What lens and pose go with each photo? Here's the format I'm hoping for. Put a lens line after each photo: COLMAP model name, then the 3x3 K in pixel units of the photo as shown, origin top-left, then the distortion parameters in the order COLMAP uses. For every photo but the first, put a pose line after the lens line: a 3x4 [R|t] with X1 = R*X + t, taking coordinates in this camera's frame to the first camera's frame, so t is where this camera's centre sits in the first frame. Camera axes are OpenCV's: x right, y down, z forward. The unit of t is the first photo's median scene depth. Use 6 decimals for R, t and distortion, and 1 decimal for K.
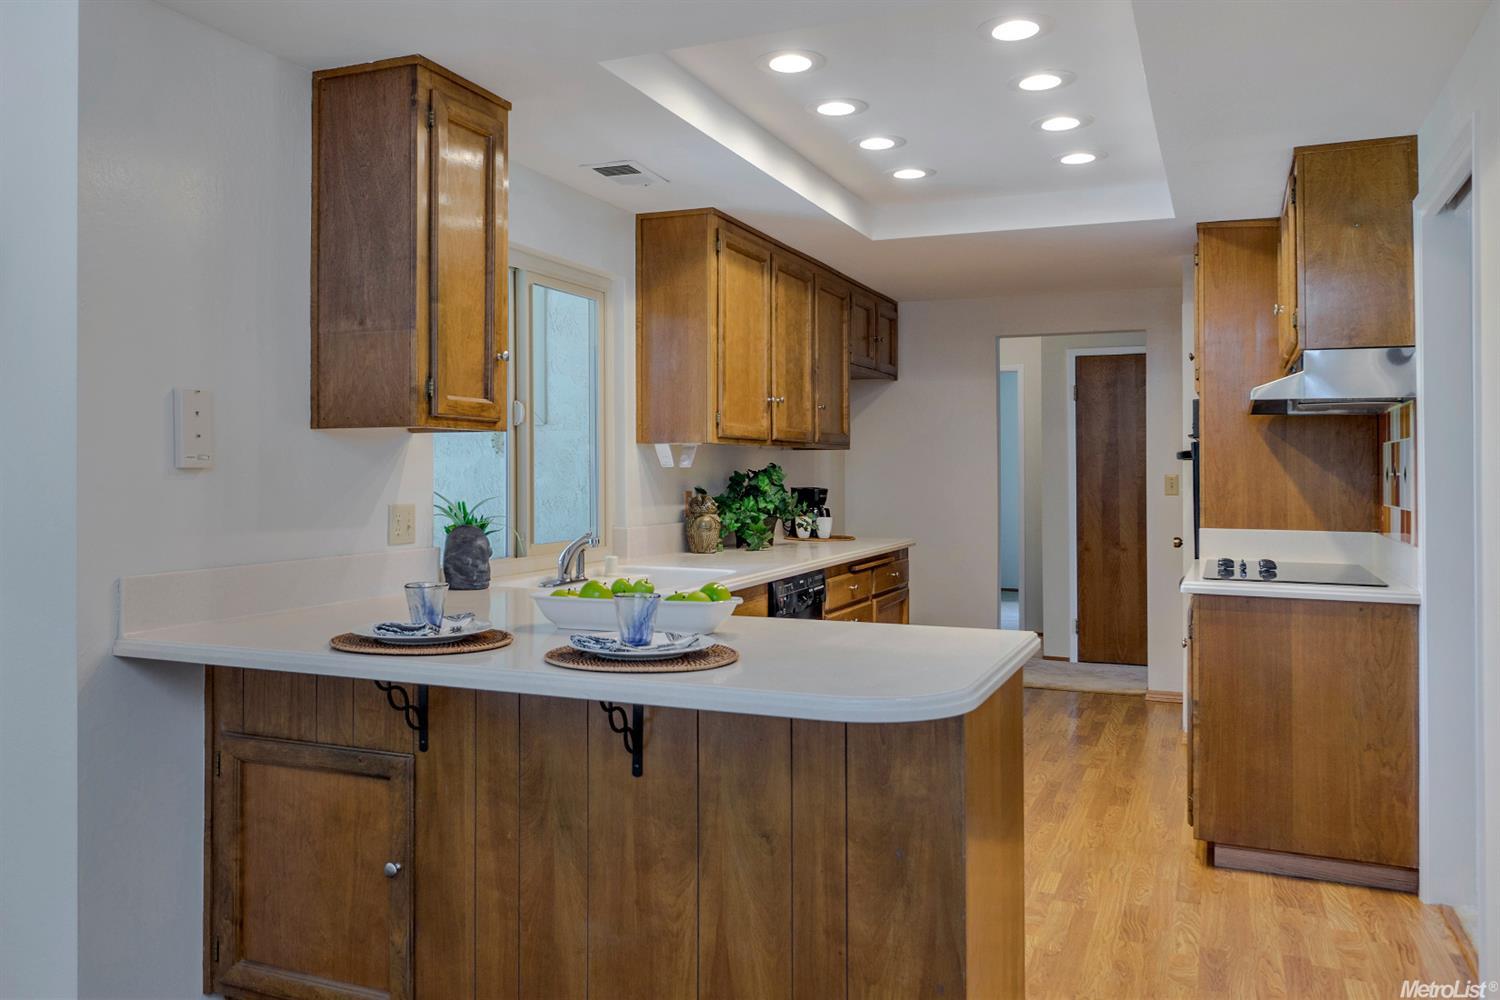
lens RADIAL K [[1237.1, 0, 745.7], [0, 1237.1, 487.8], [0, 0, 1]] dist [-0.004757, 0.002085]
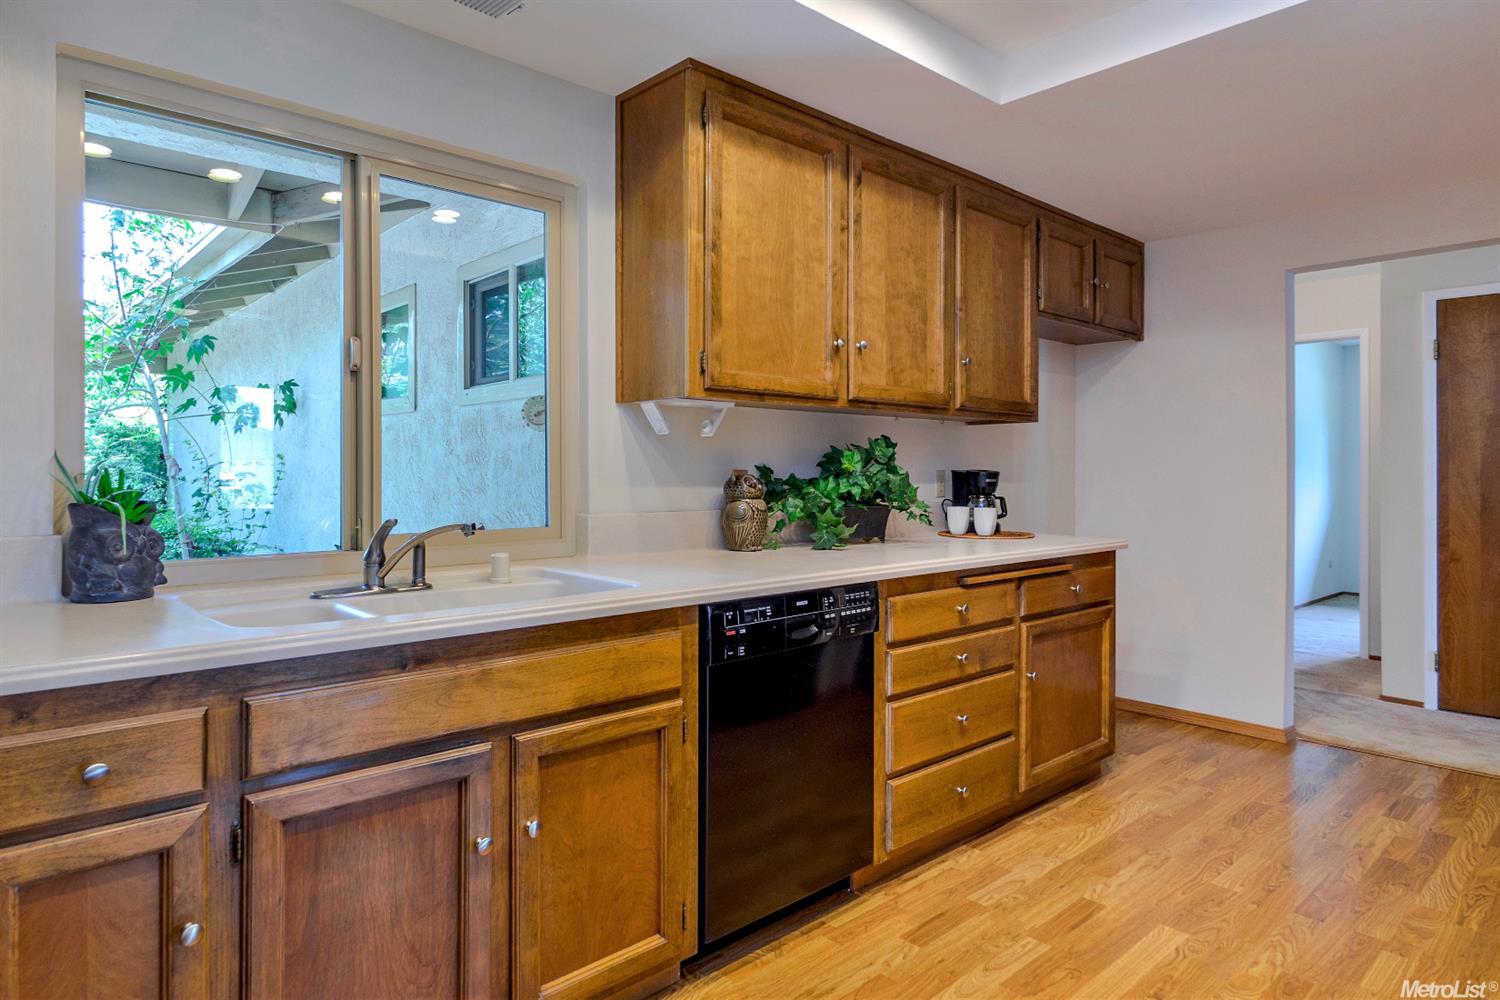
lens RADIAL K [[832.7, 0, 753.4], [0, 832.7, 487.7], [0, 0, 1]] dist [0.000626, 0.000323]
pose [[0.884658, 0.008165, -0.466170, 0.209125], [-0.007952, 0.999965, 0.002424, 0.013280], [0.466174, 0.001563, 0.884692, 0.553358]]
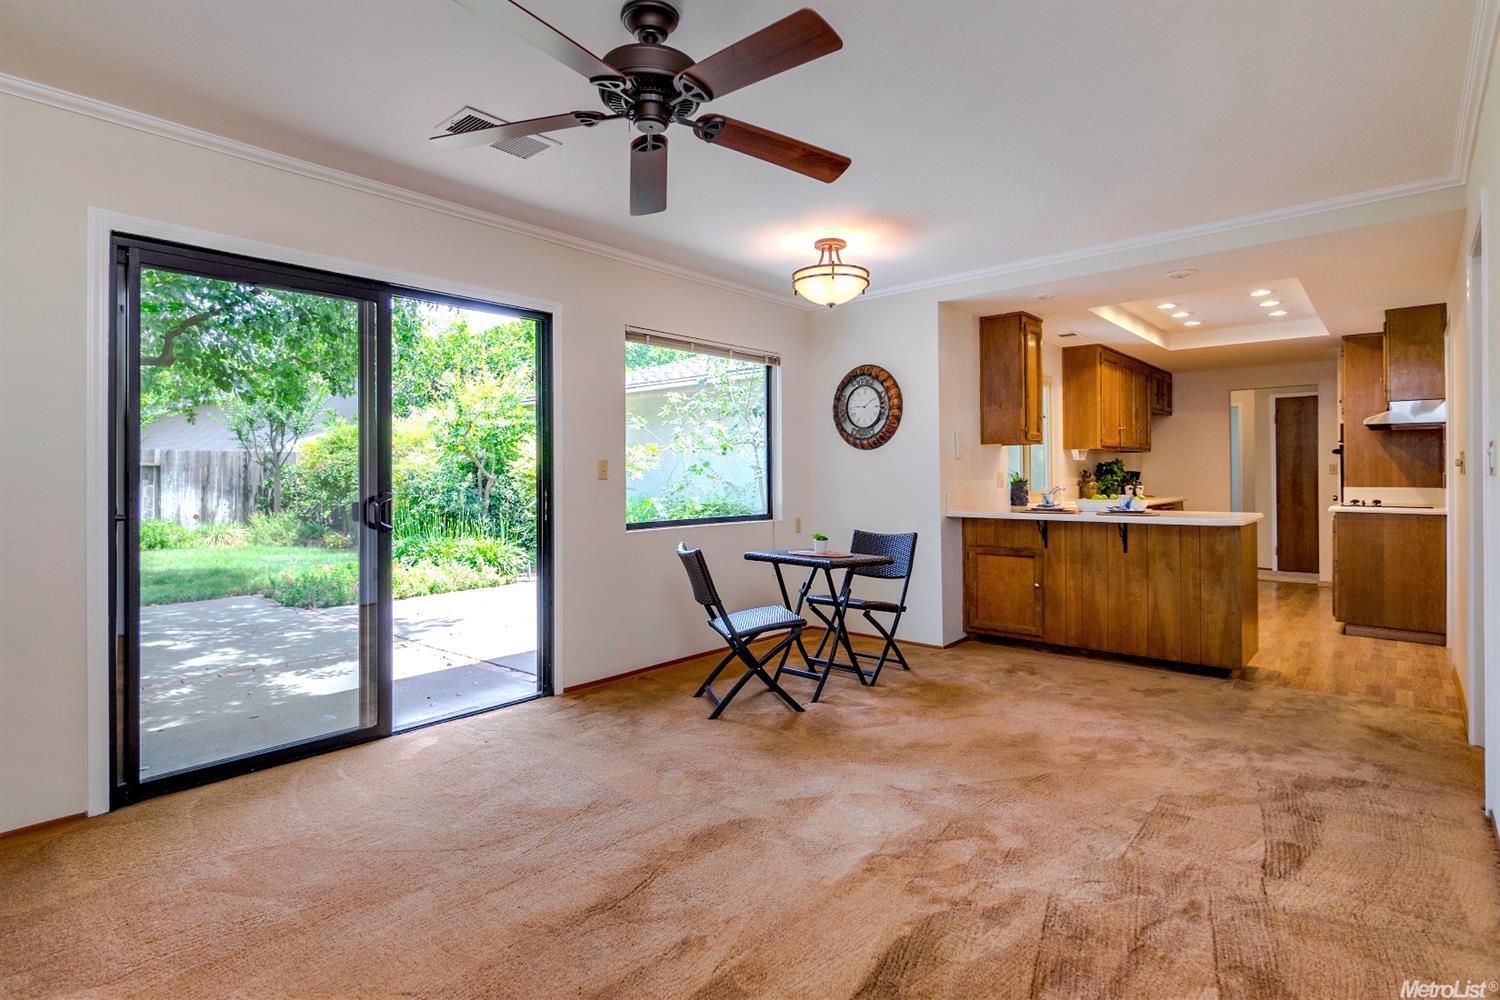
lens RADIAL K [[965.2, 0, 754.4], [0, 965.2, 503.9], [0, 0, 1]] dist [-0.002742, -0.000861]
pose [[0.973184, -0.004930, -0.229977, -0.217382], [0.007528, 0.999917, 0.010419, 0.038009], [0.229906, -0.011871, 0.973140, -0.788601]]
